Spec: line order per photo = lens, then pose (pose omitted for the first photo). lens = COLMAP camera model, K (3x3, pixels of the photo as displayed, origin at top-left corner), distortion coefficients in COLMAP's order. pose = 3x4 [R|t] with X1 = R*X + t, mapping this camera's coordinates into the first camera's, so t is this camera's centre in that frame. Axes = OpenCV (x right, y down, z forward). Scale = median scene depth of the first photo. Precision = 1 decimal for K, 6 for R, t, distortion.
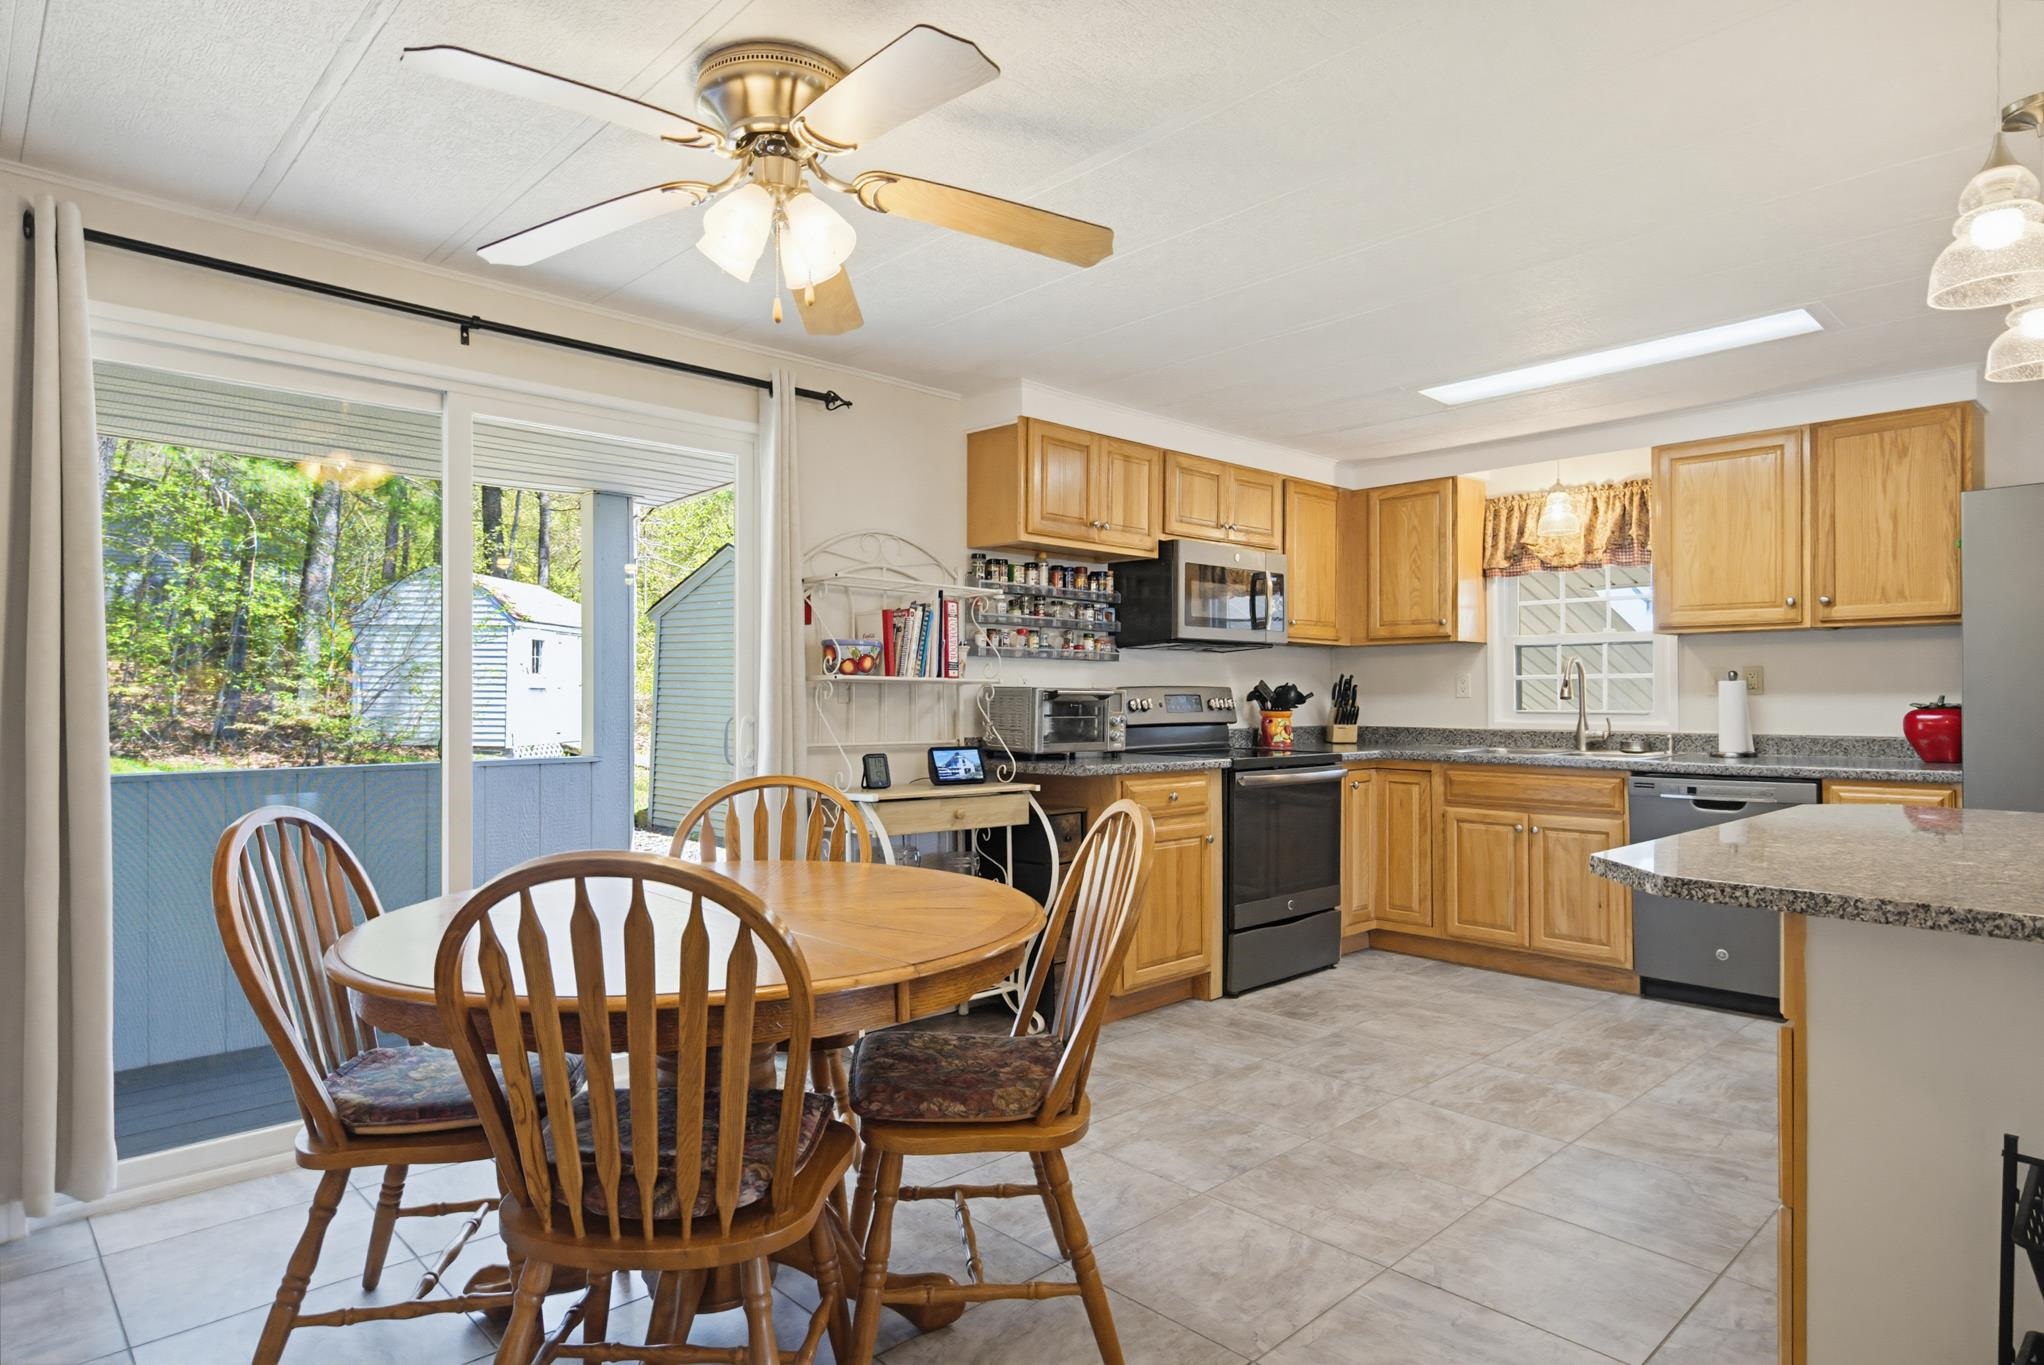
lens RADIAL K [[1142.3, 0, 1017.2], [0, 1142.3, 688.6], [0, 0, 1]] dist [0.024935, -0.020873]
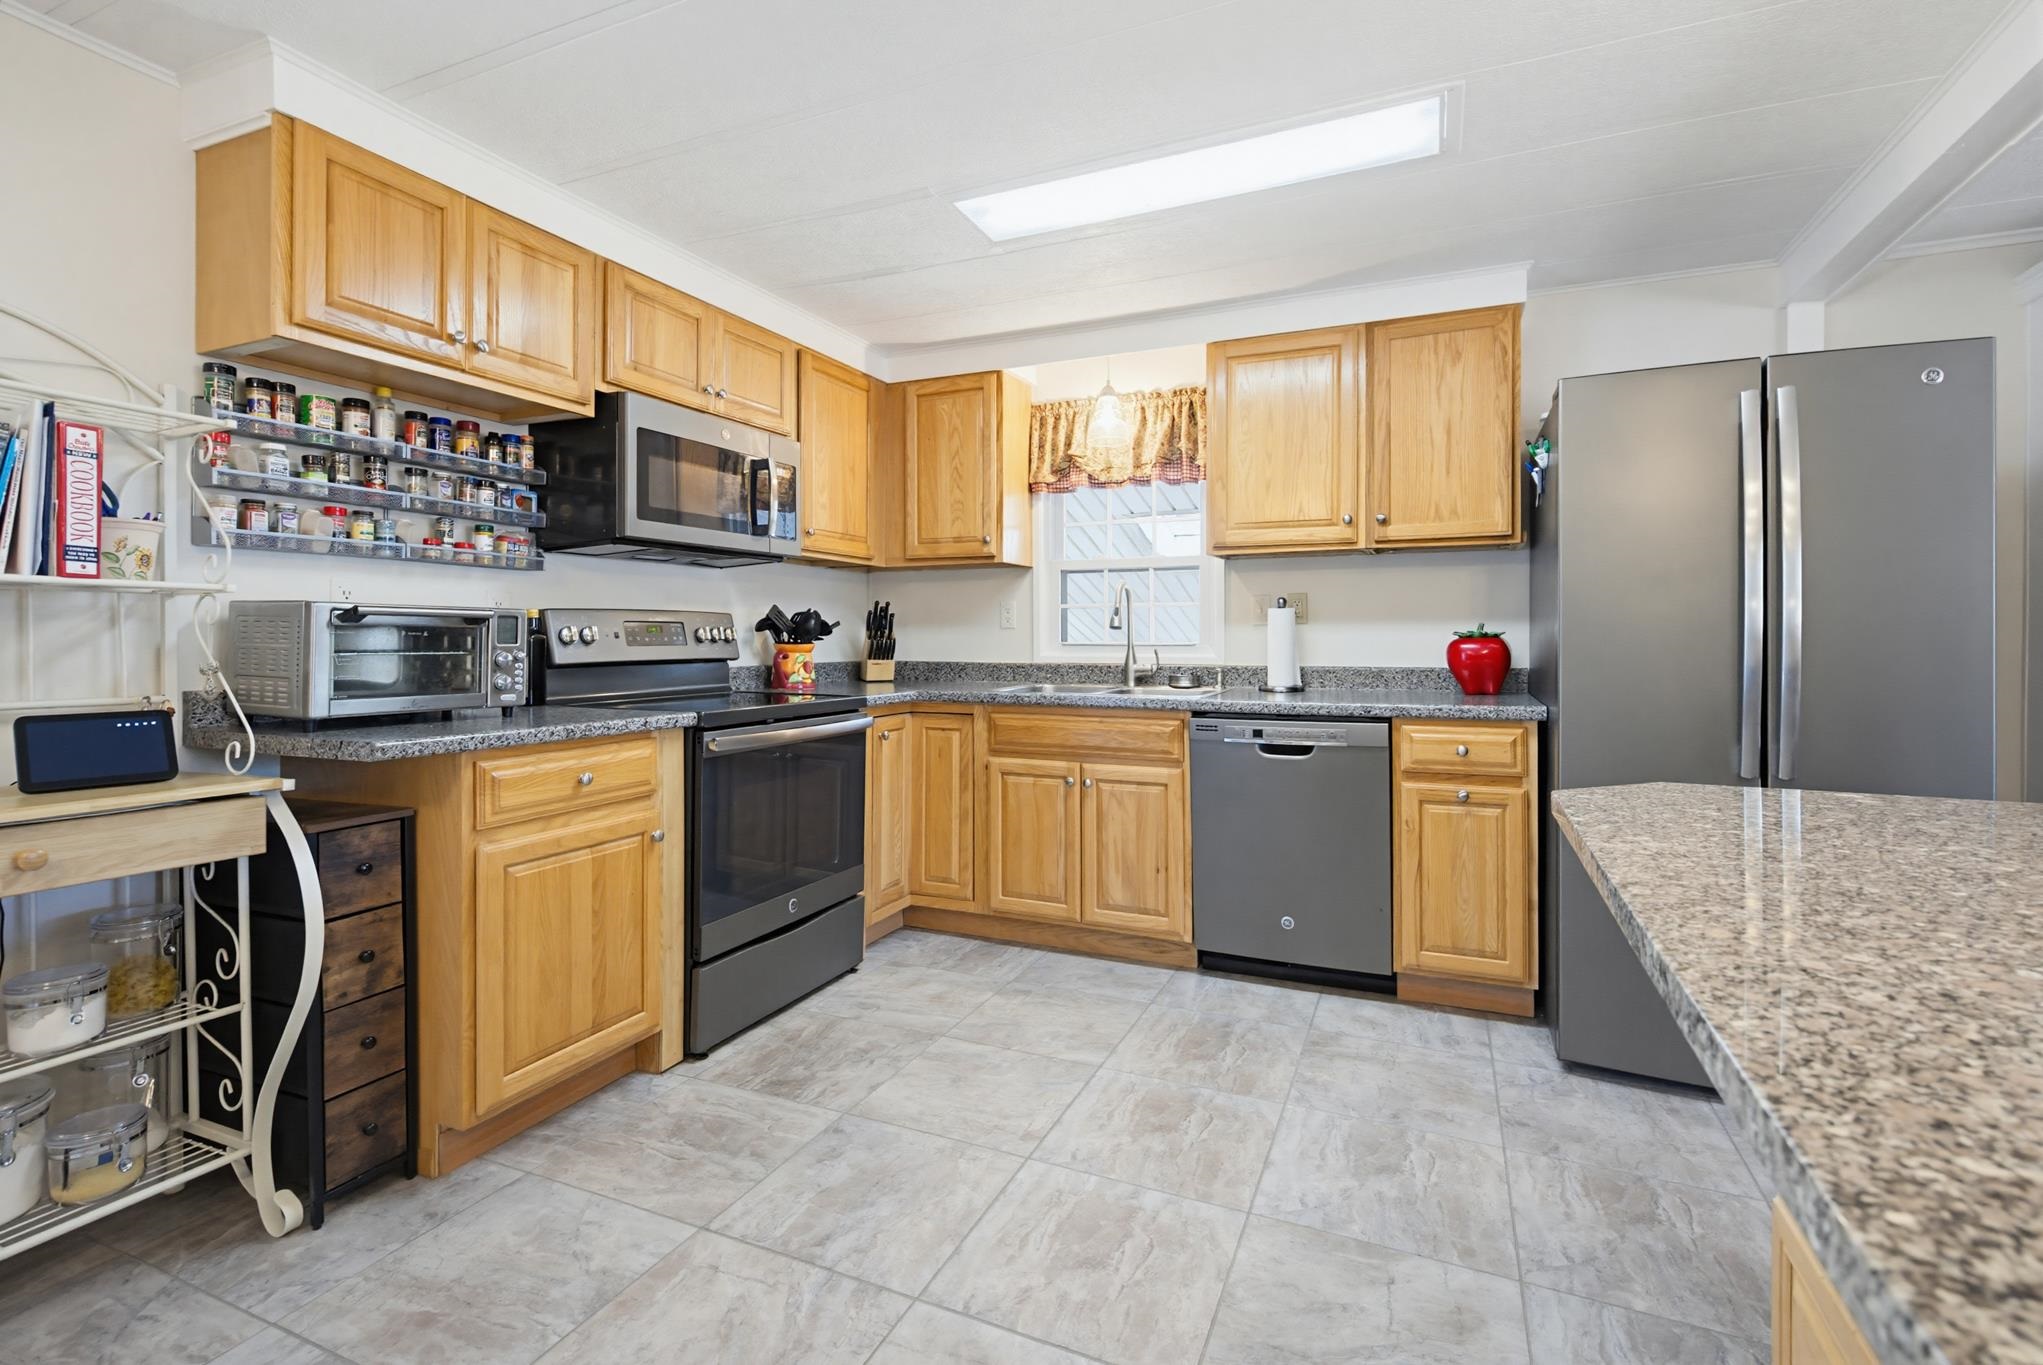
lens RADIAL K [[930.3, 0, 1024.7], [0, 930.3, 638.4], [0, 0, 1]] dist [-0.000363, -0.000372]
pose [[0.922431, -0.000741, 0.386162, 0.148002], [-0.003147, 0.999951, 0.009437, 0.010971], [-0.386150, -0.009920, 0.922383, 0.397790]]
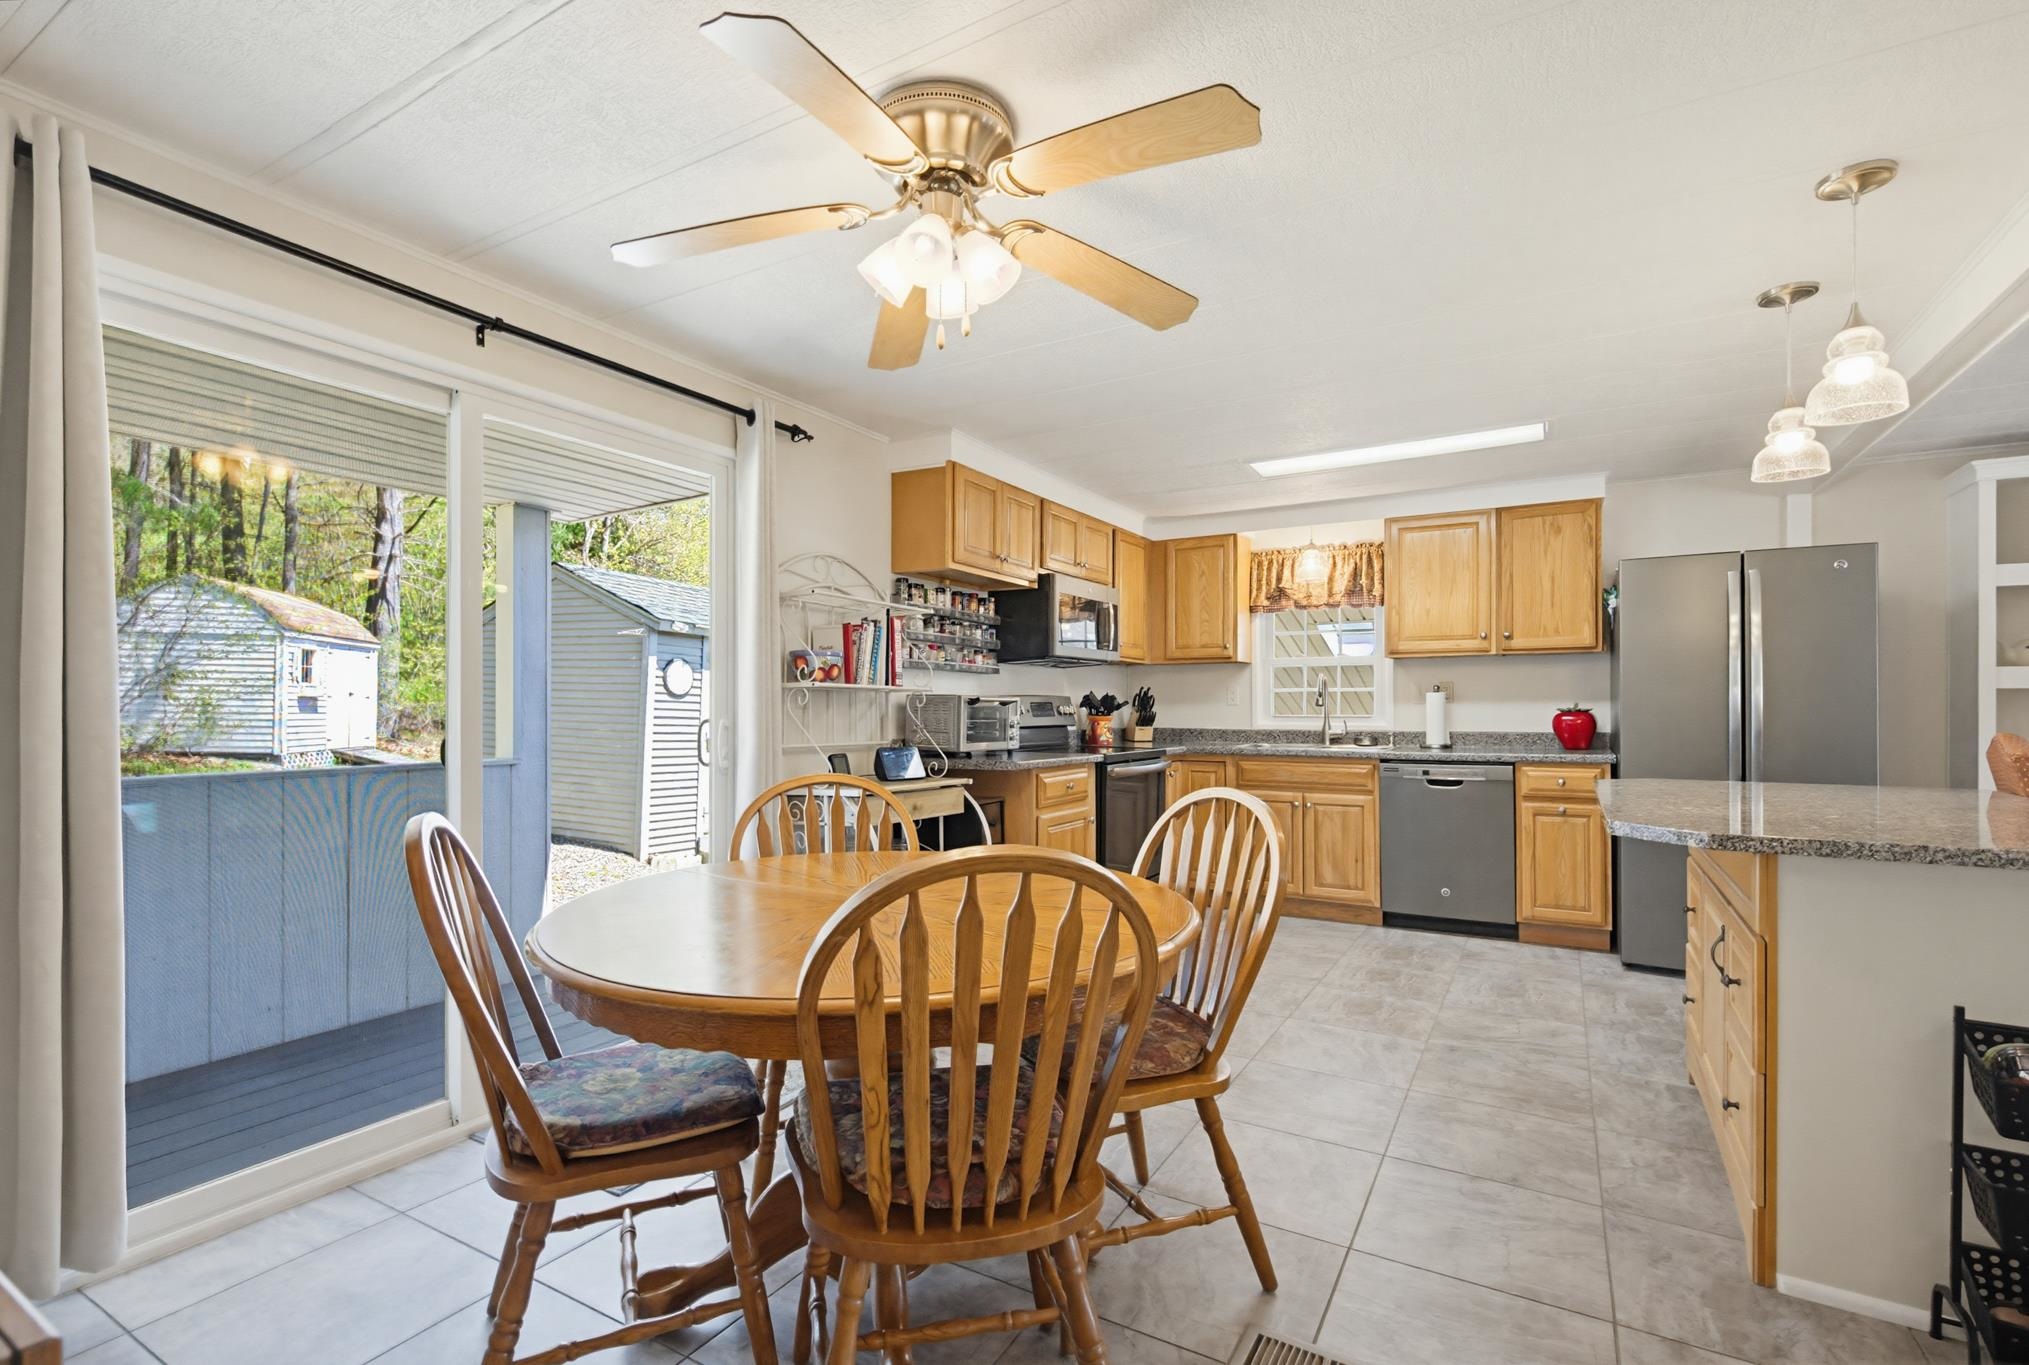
lens RADIAL K [[935.7, 0, 1002.5], [0, 935.7, 701.4], [0, 0, 1]] dist [-0.000248, -0.000955]
pose [[0.961488, 0.002265, 0.274838, -0.184510], [-0.002497, 0.999997, 0.000493, 0.004641], [-0.274836, -0.001160, 0.961490, 0.067941]]
